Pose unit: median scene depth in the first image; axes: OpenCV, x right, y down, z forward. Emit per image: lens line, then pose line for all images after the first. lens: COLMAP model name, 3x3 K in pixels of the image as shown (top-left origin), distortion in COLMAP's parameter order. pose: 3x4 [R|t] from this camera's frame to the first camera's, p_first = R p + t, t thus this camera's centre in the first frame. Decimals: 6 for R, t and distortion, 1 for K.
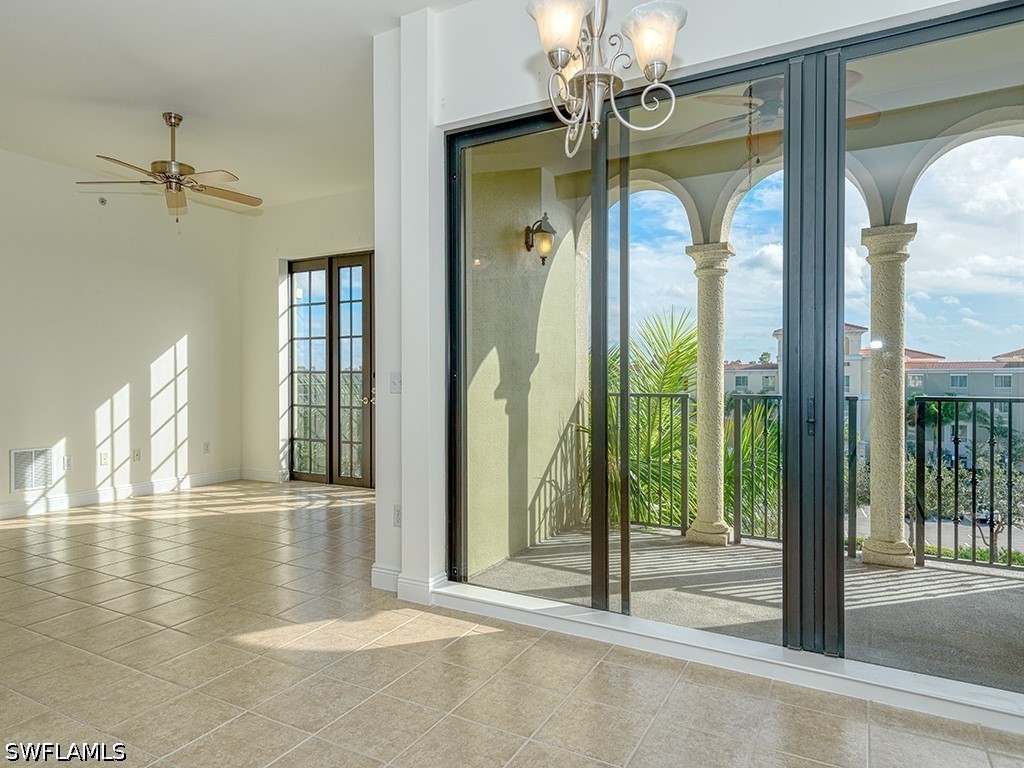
lens RADIAL K [[631.5, 0, 512.0], [0, 631.5, 384.0], [0, 0, 1]] dist [0.003272, 0.001457]
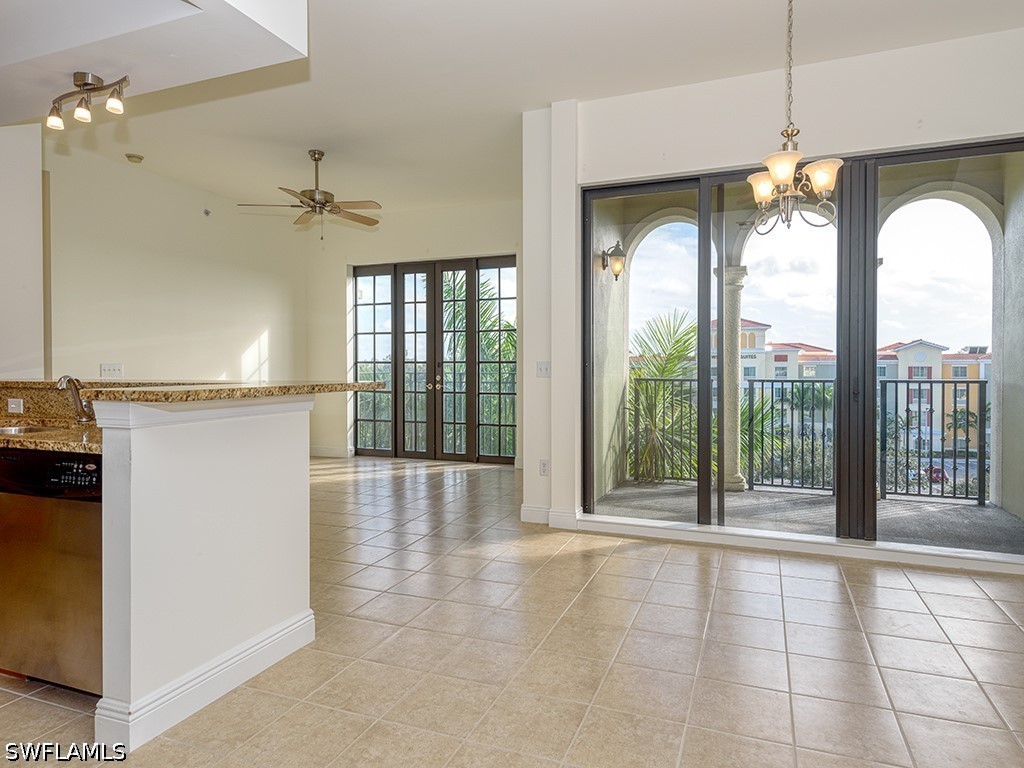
lens RADIAL K [[598.6, 0, 523.4], [0, 598.6, 379.5], [0, 0, 1]] dist [0.006122, -0.004058]
pose [[0.991631, -0.002386, 0.129084, -0.198510], [0.001300, 0.999963, 0.008498, 0.003868], [-0.129100, -0.008259, 0.991597, -0.138099]]
